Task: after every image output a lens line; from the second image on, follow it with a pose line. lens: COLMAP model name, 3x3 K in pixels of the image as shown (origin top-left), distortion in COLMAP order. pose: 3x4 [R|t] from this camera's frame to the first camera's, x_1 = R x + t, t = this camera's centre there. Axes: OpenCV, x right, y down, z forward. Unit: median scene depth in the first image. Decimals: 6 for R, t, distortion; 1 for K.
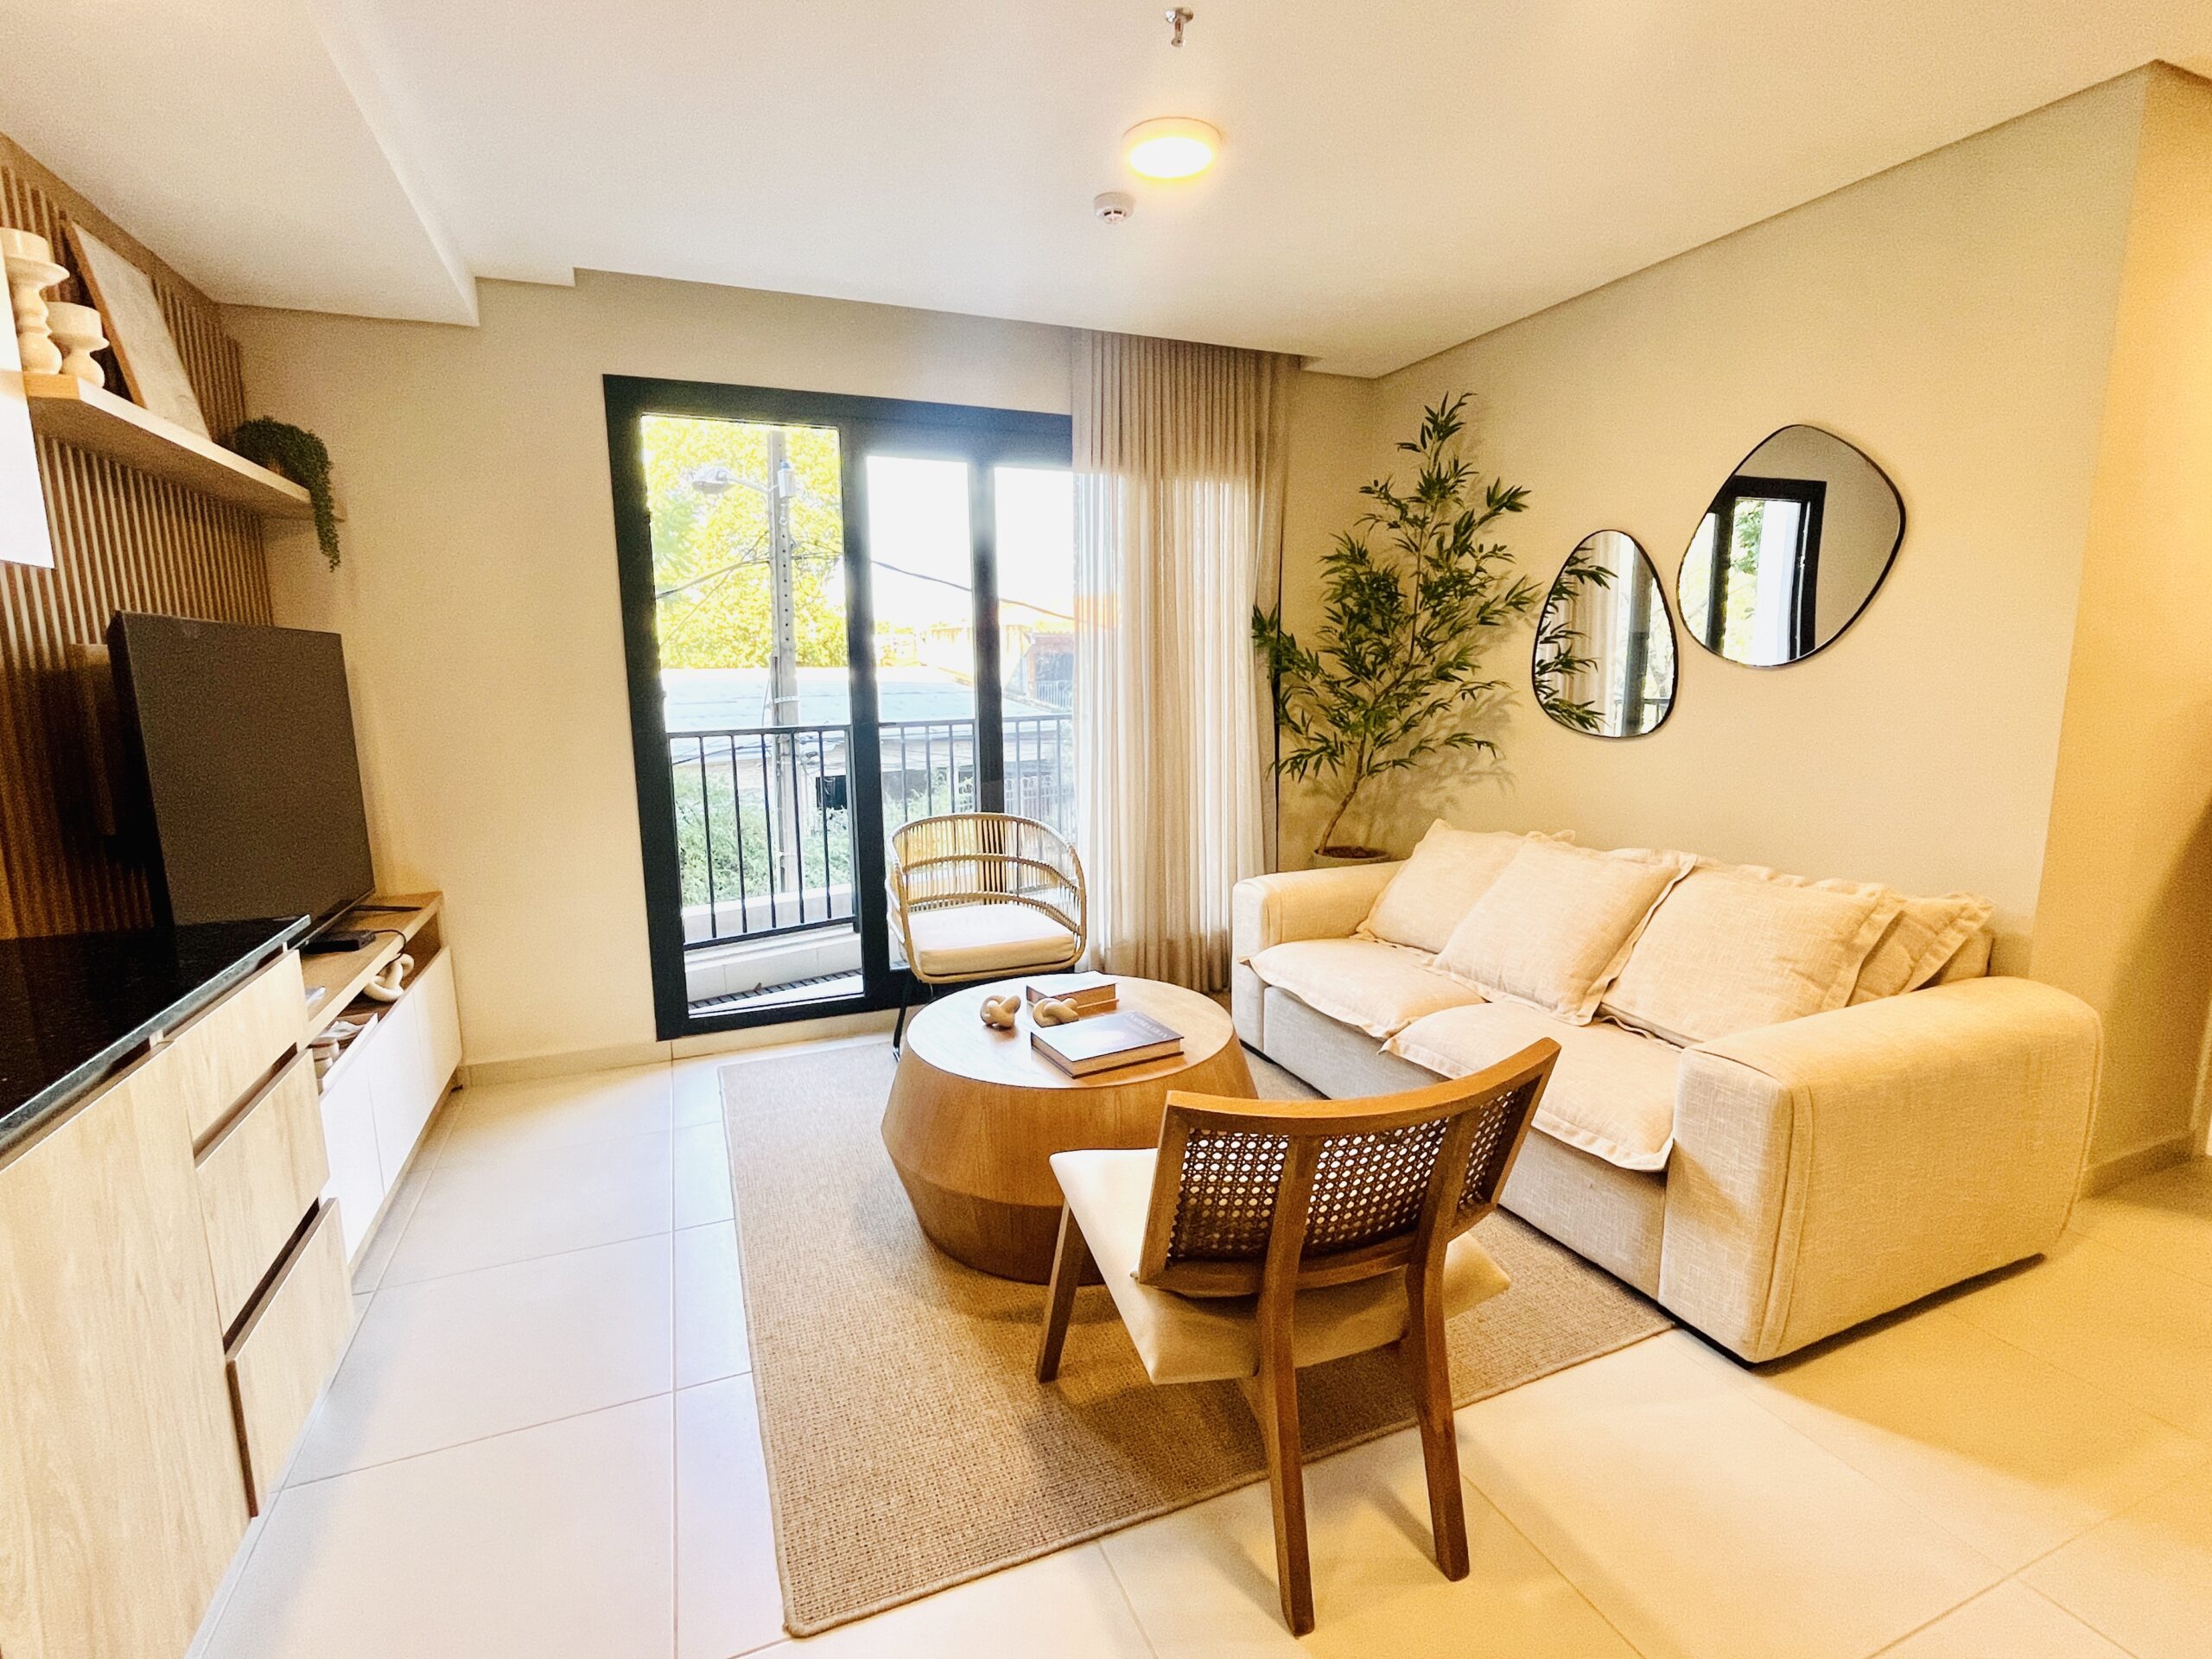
lens RADIAL K [[1032.6, 0, 1103.7], [0, 1032.6, 824.7], [0, 0, 1]] dist [-0.000570, 0.000997]
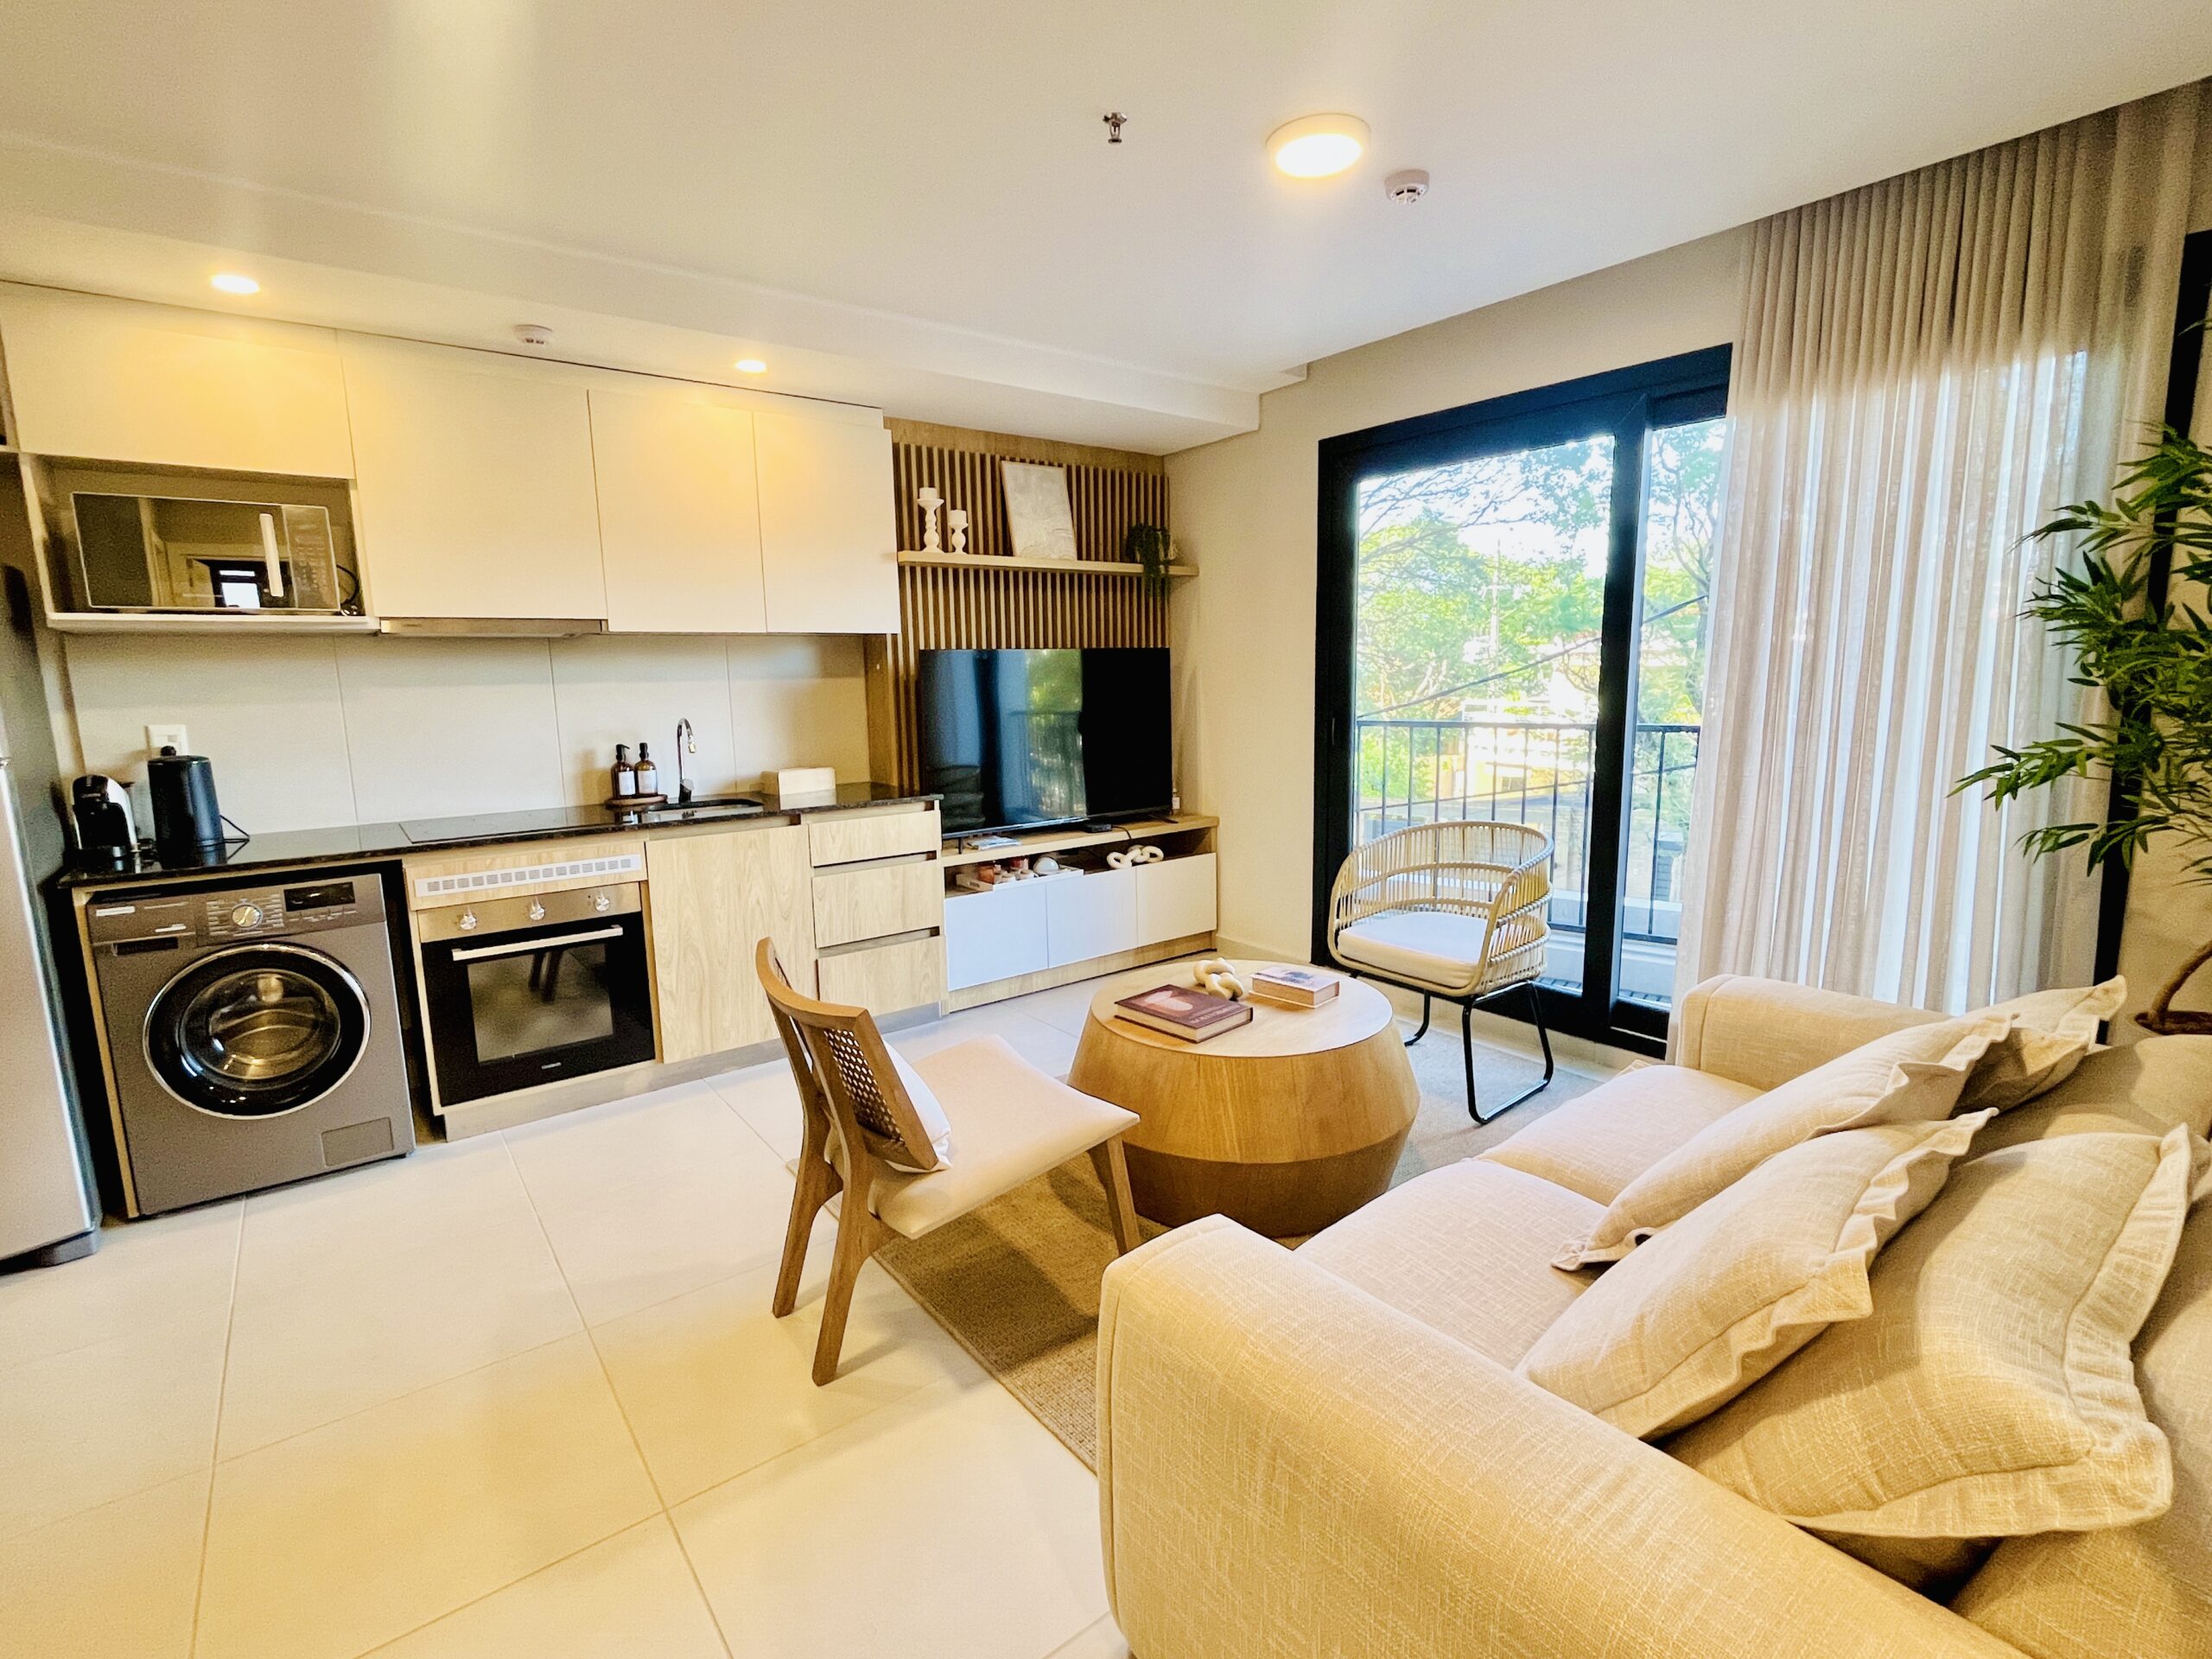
lens RADIAL K [[1032.6, 0, 1105.3], [0, 1032.6, 828.1], [0, 0, 1]] dist [-0.000570, 0.000997]
pose [[0.261968, 0.153216, -0.952837, 0.643090], [-0.131985, 0.983728, 0.121896, -0.070260], [0.956009, 0.093828, 0.277928, 0.372743]]
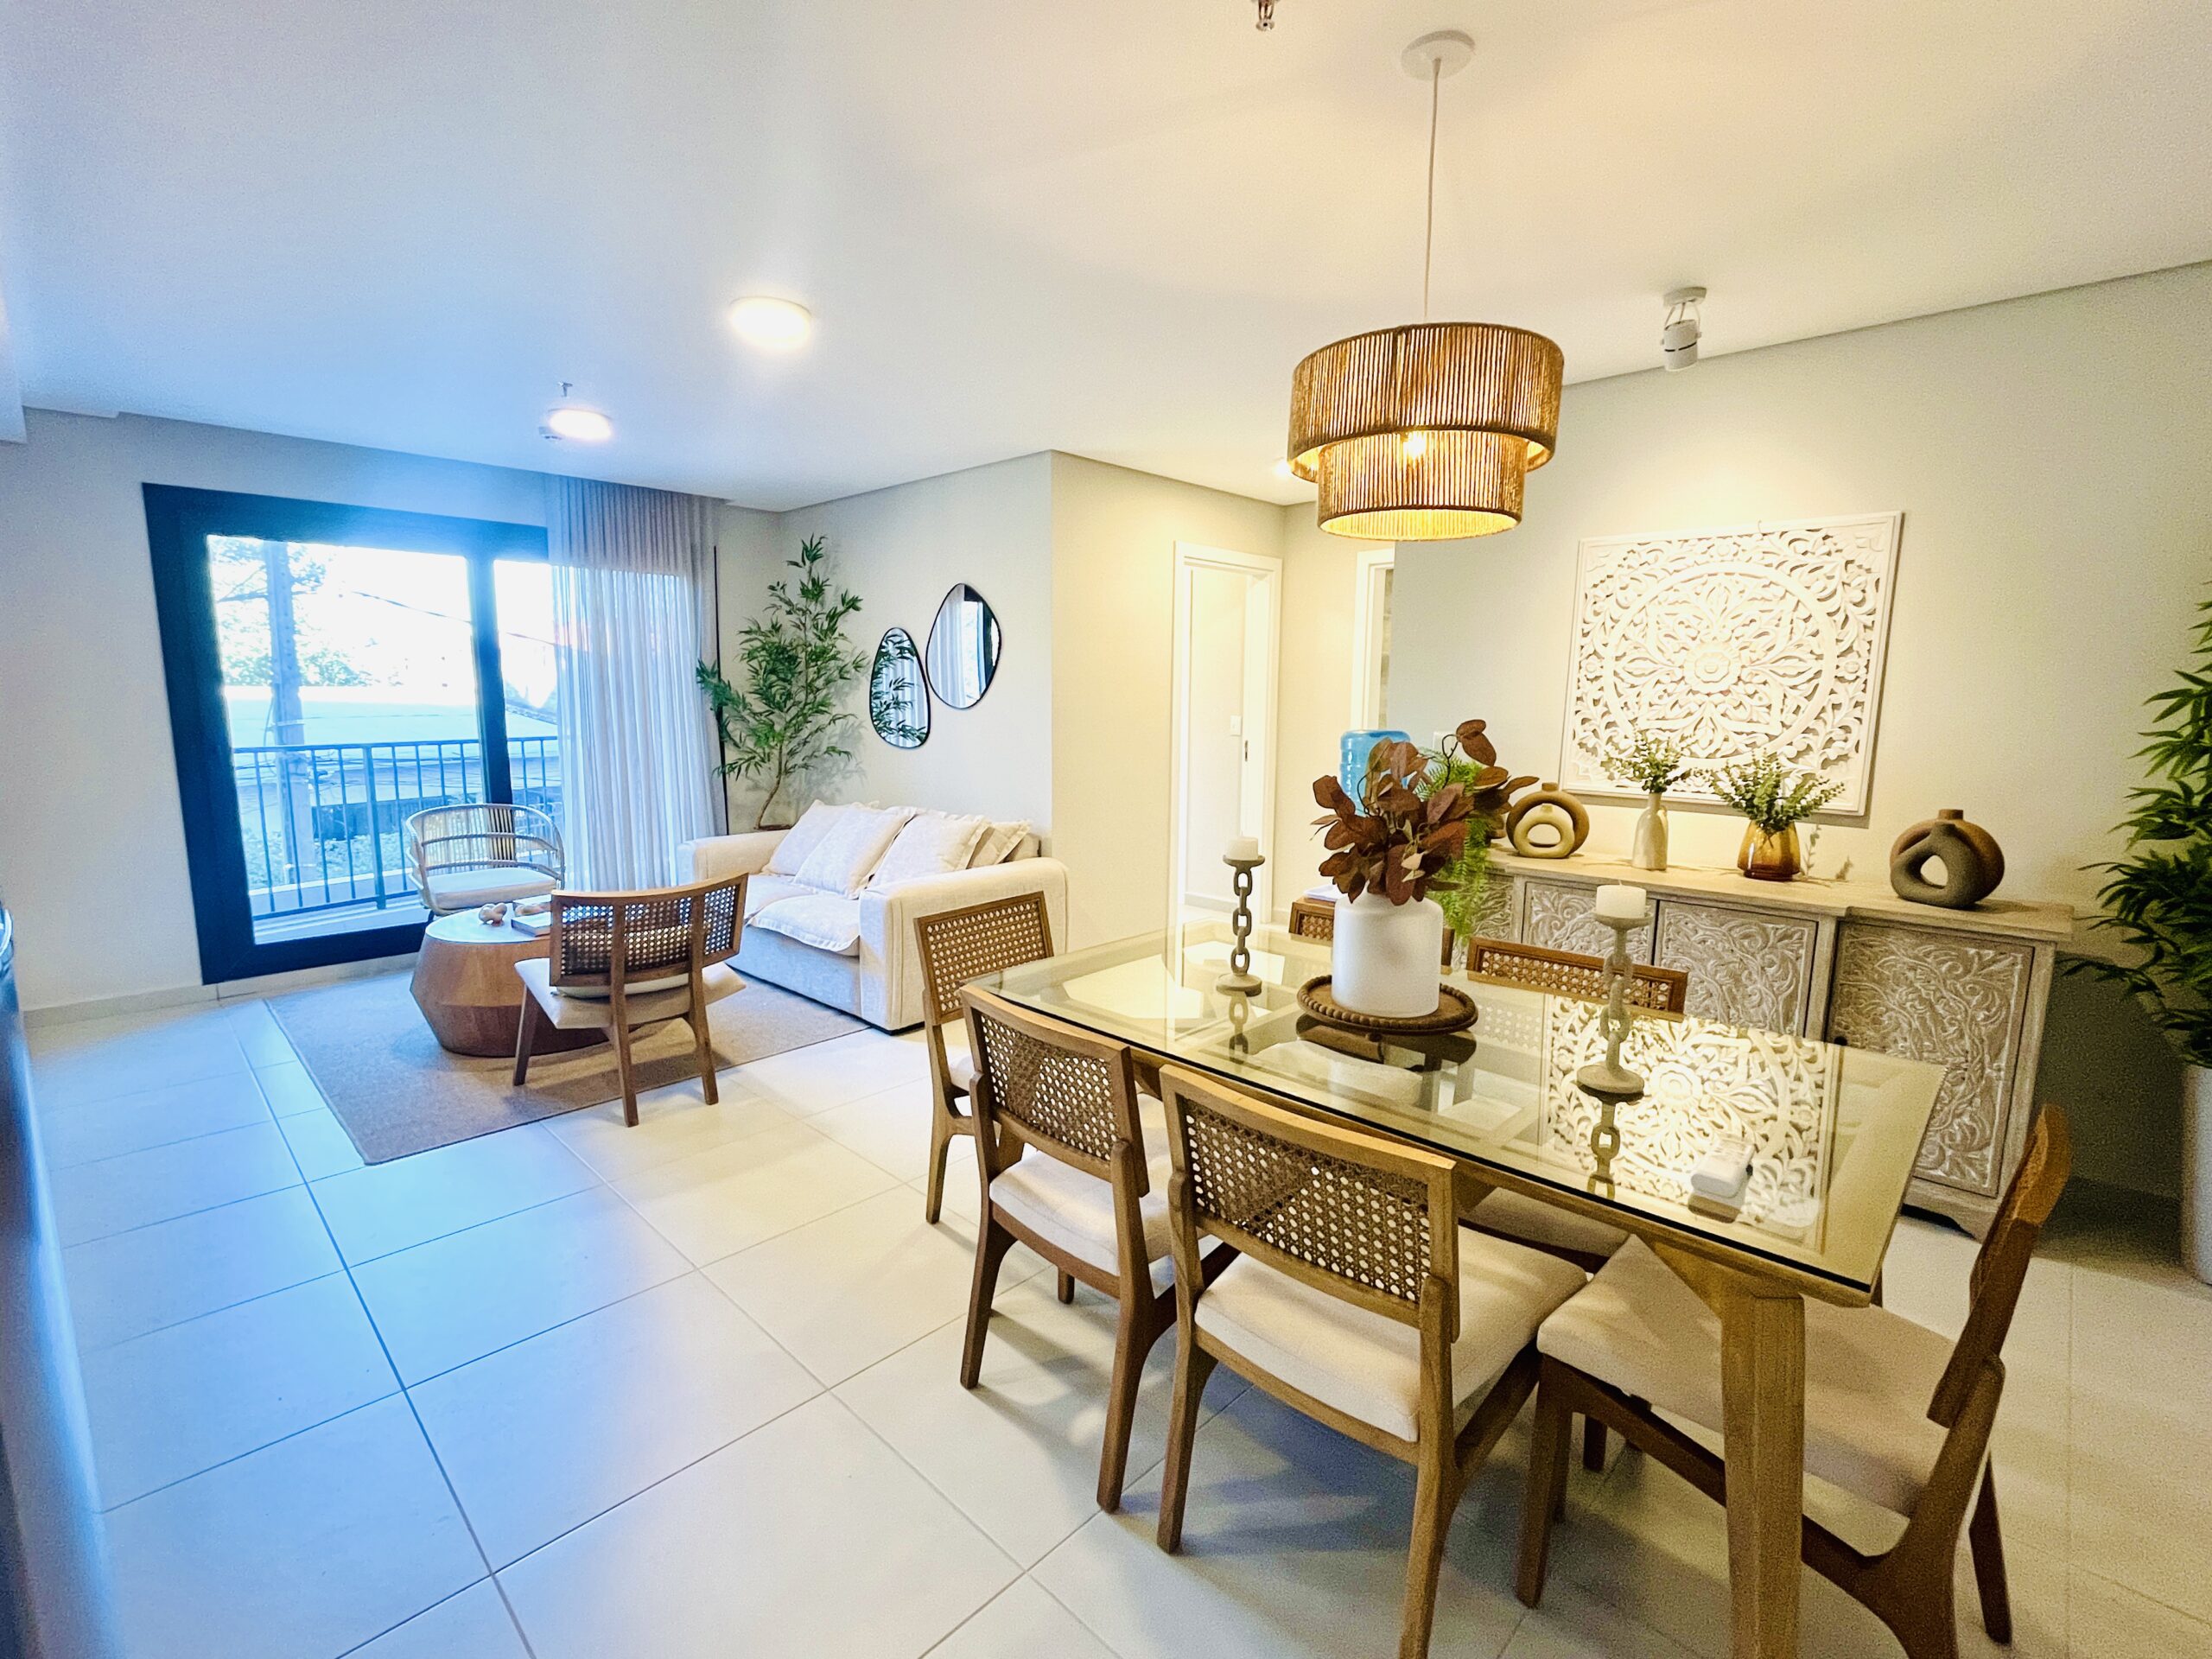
lens RADIAL K [[986.8, 0, 1098.6], [0, 986.8, 824.6], [0, 0, 1]] dist [-0.003221, 0.000082]
pose [[0.917461, -0.037934, 0.396013, 0.115091], [0.044809, 0.998963, -0.008121, 0.063958], [-0.395295, 0.025195, 0.918209, -0.564523]]
